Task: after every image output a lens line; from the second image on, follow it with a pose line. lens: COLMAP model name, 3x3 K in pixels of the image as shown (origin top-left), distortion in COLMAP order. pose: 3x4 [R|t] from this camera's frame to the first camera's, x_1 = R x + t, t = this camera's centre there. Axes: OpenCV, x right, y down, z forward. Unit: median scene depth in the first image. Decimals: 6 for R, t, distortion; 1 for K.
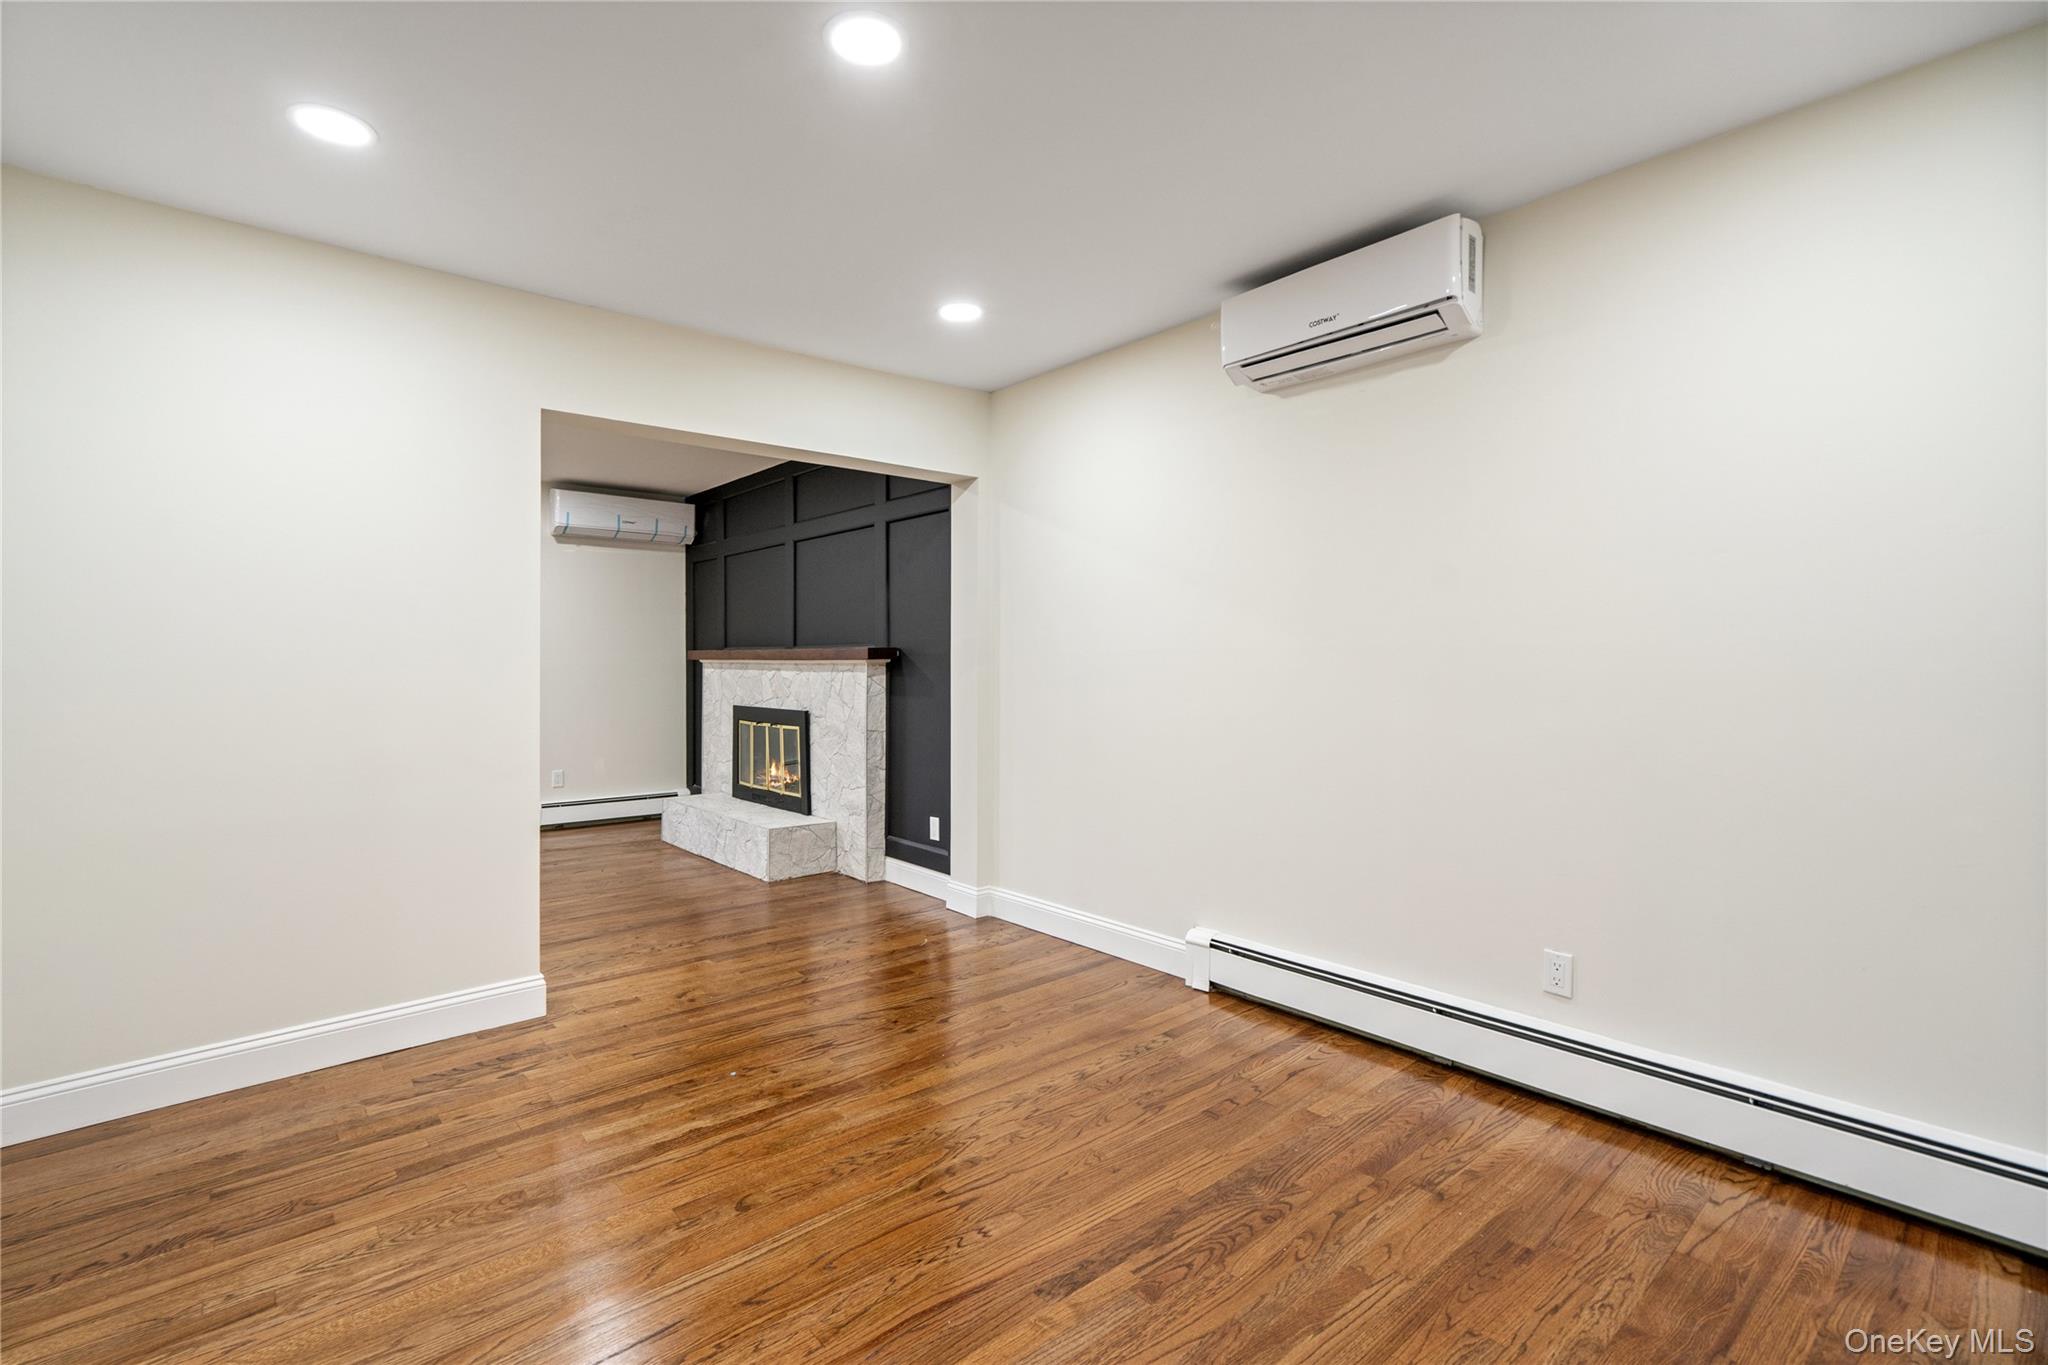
lens RADIAL K [[919.5, 0, 1005.5], [0, 919.5, 677.5], [0, 0, 1]] dist [-0.009376, 0.005001]
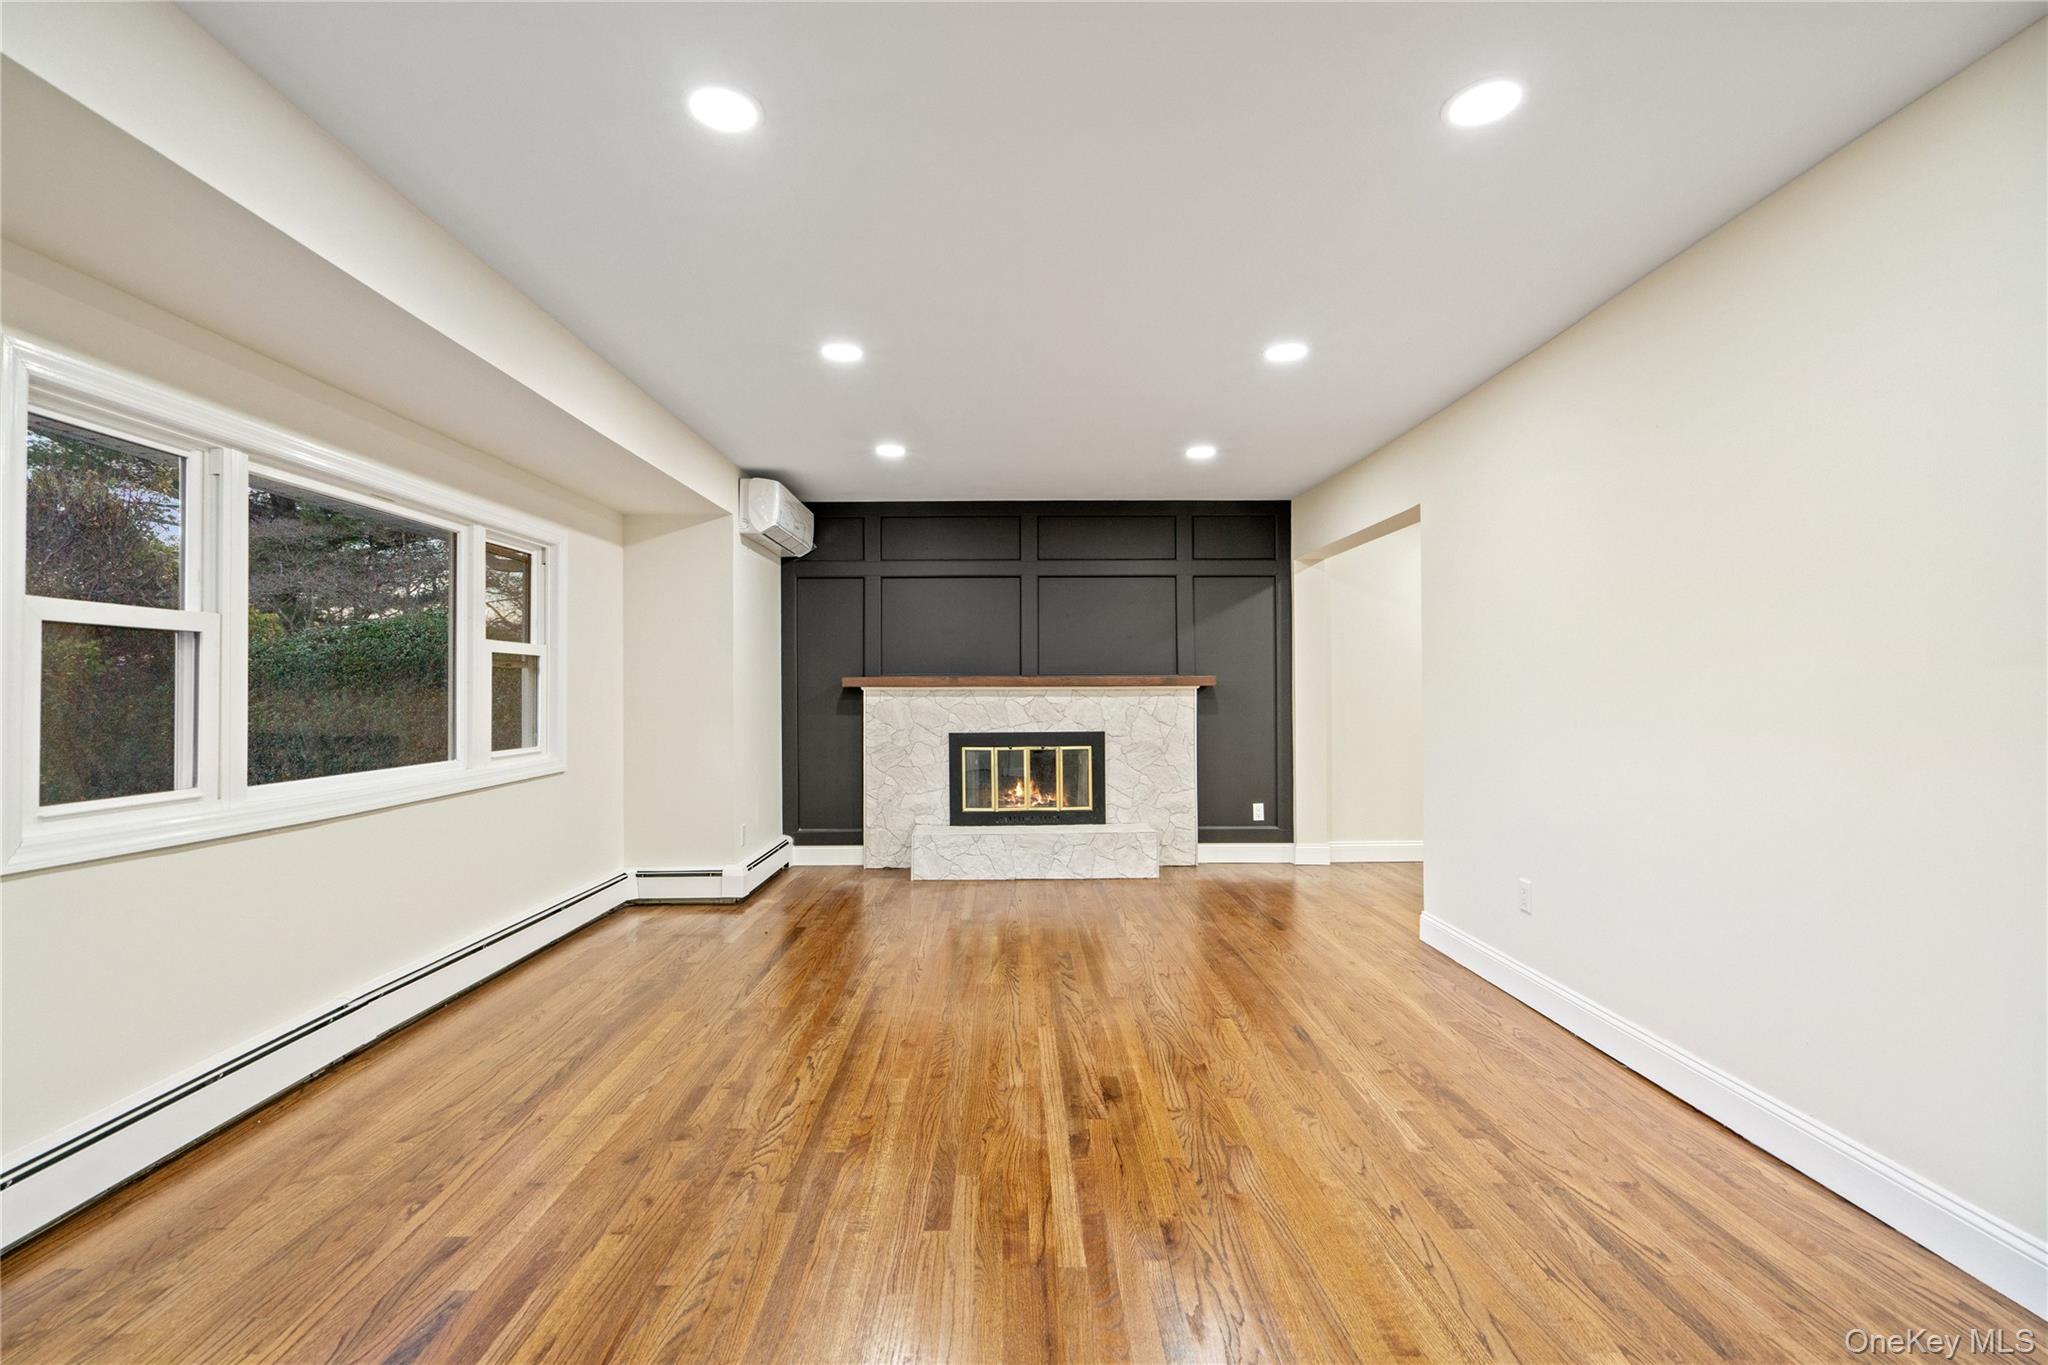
lens RADIAL K [[919.5, 0, 1009.4], [0, 919.5, 689.4], [0, 0, 1]] dist [-0.009376, 0.005001]
pose [[0.642228, -0.003443, 0.766506, -1.450832], [0.019015, 0.999754, -0.011441, -0.005725], [-0.766278, 0.021923, 0.642135, 0.453142]]
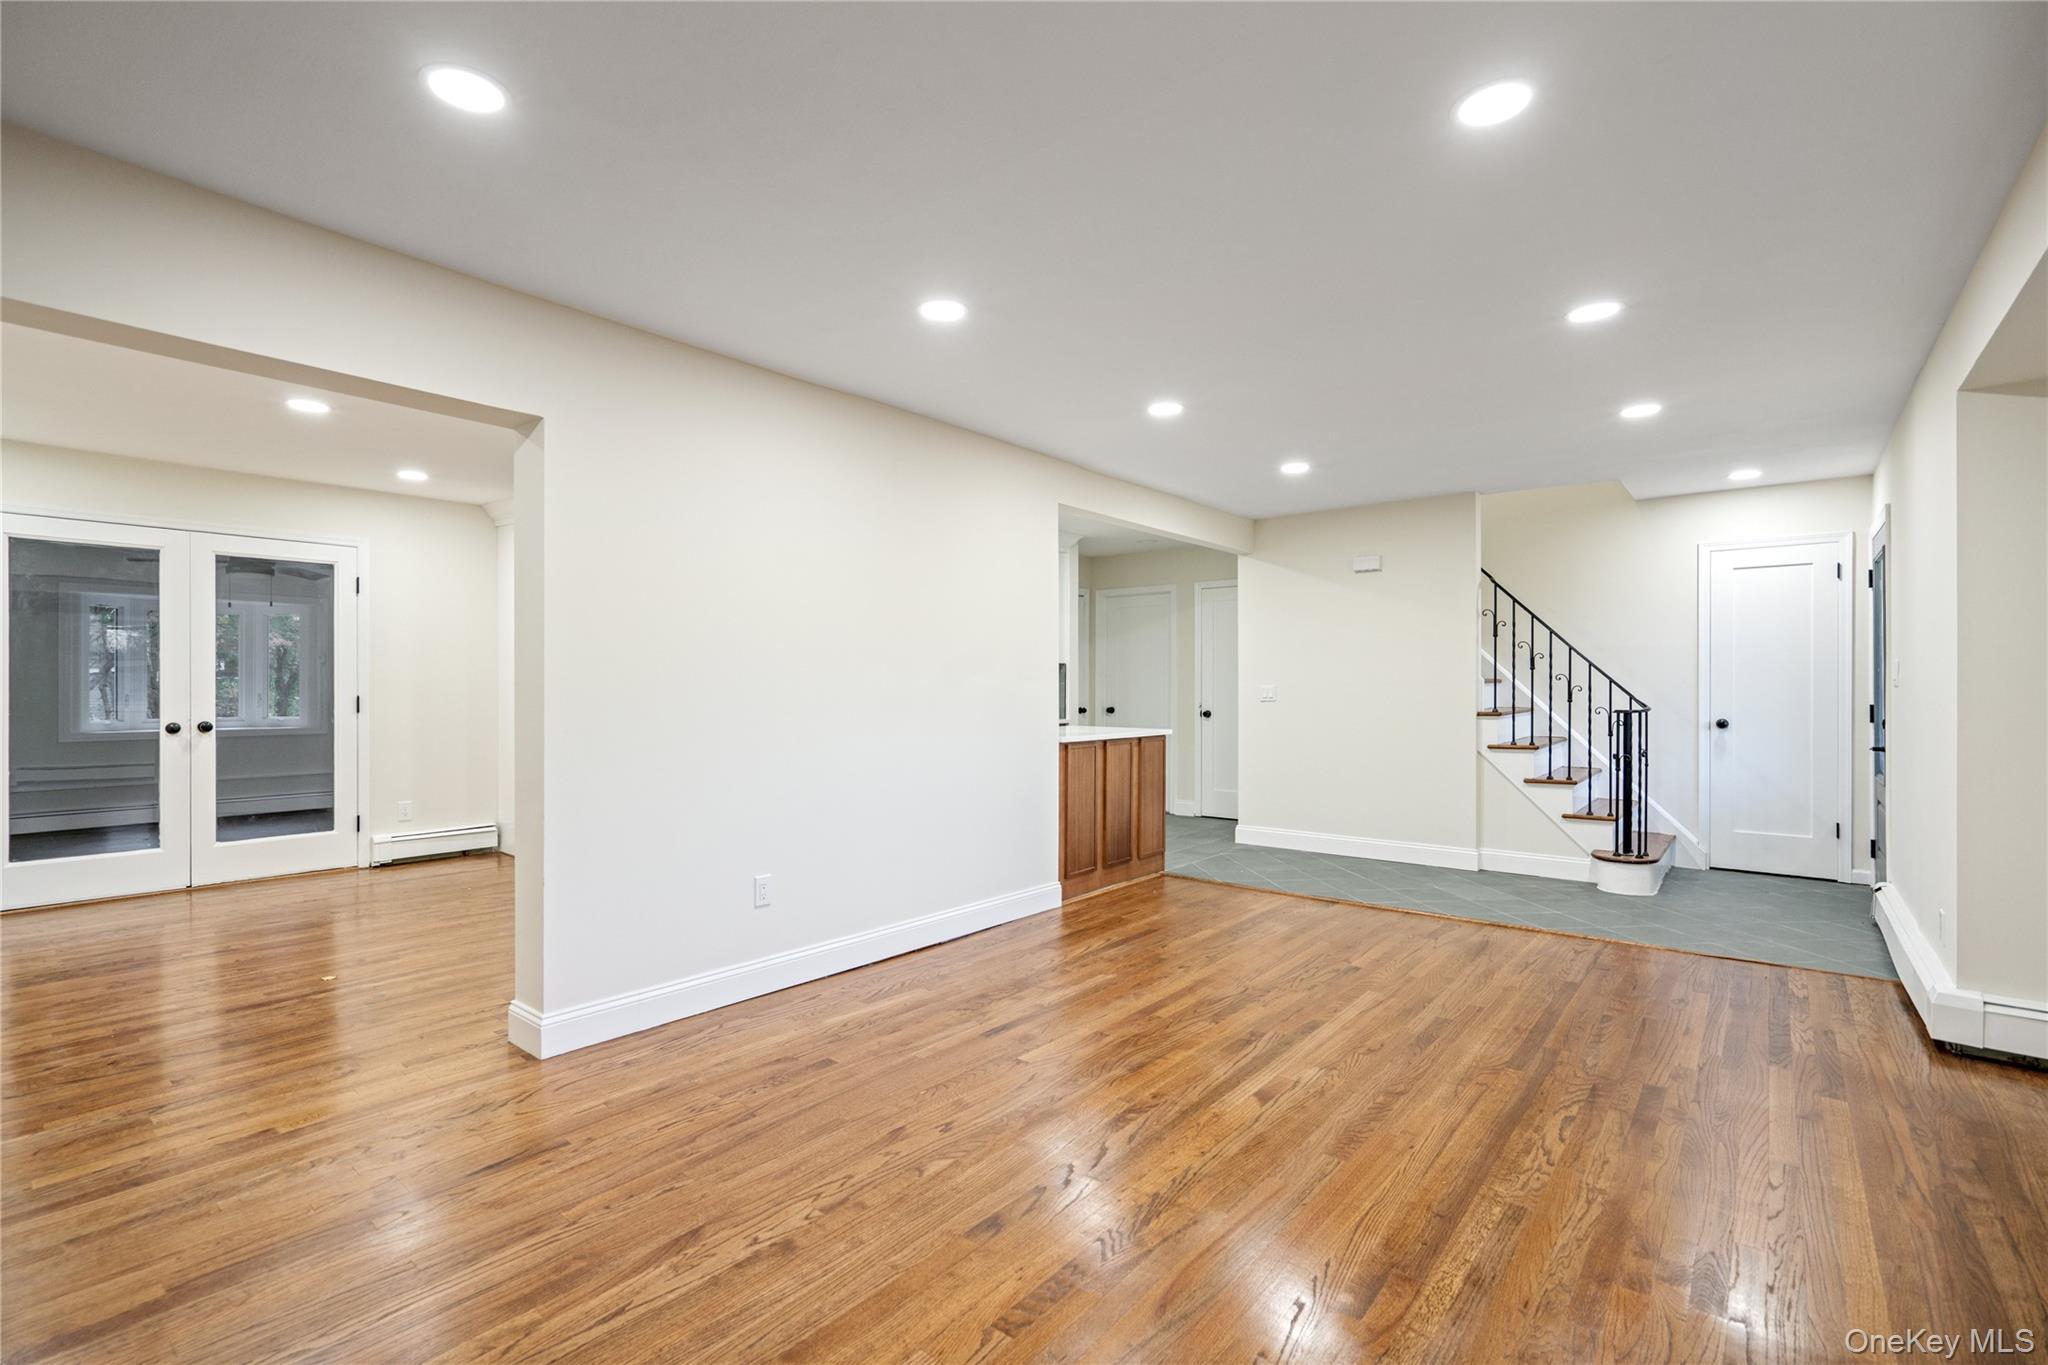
lens RADIAL K [[919.5, 0, 1012.3], [0, 919.5, 675.3], [0, 0, 1]] dist [-0.009376, 0.005001]
pose [[-0.983924, -0.004581, -0.178526, -0.618334], [-0.004942, 0.999987, 0.001581, -0.022013], [0.178517, 0.002438, -0.983934, 1.481141]]
